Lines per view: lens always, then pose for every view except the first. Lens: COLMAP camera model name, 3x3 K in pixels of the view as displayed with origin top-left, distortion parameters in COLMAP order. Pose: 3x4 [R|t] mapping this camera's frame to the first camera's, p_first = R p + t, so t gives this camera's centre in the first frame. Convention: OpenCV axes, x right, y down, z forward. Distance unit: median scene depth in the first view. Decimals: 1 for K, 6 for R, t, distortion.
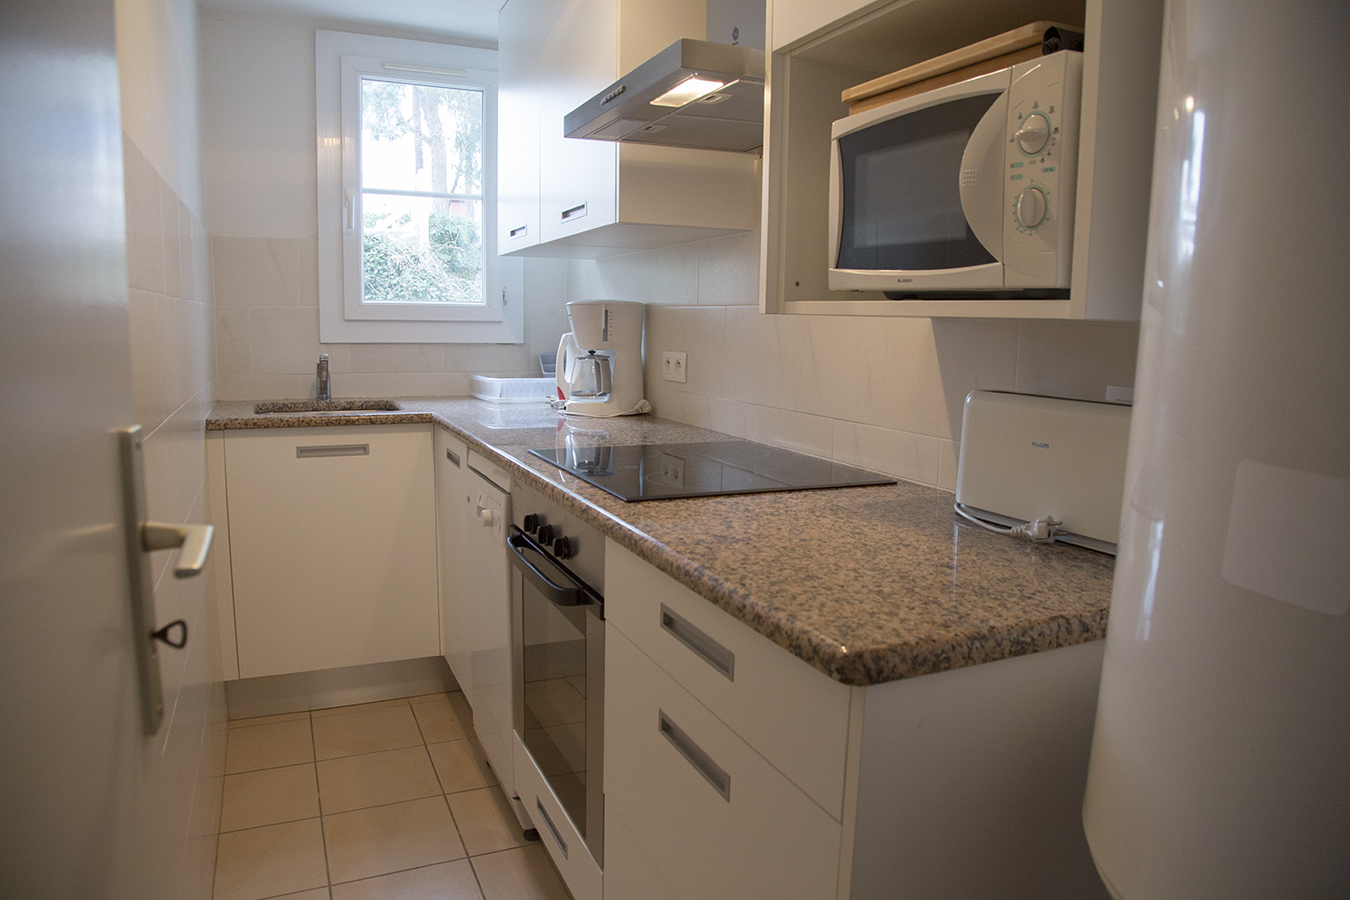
lens RADIAL K [[911.1, 0, 675.6], [0, 911.1, 449.0], [0, 0, 1]] dist [-0.077308, 0.011285]
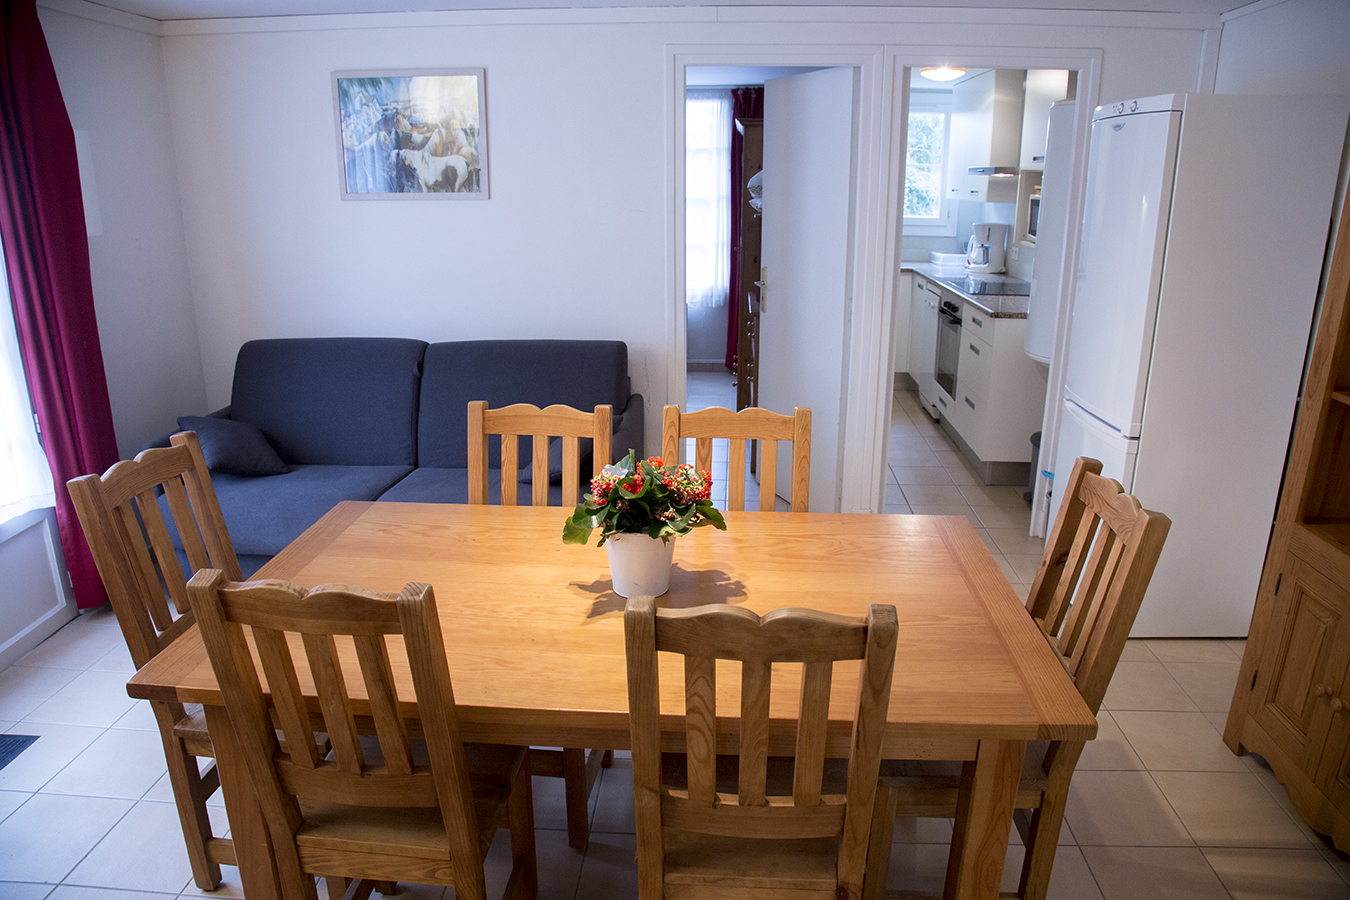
lens RADIAL K [[911.1, 0, 680.4], [0, 911.1, 463.0], [0, 0, 1]] dist [-0.077308, 0.011285]
pose [[0.889308, 0.131894, -0.437876, 0.312091], [-0.054827, 0.981350, 0.184243, 0.062902], [0.454010, -0.139841, 0.879954, -1.513315]]
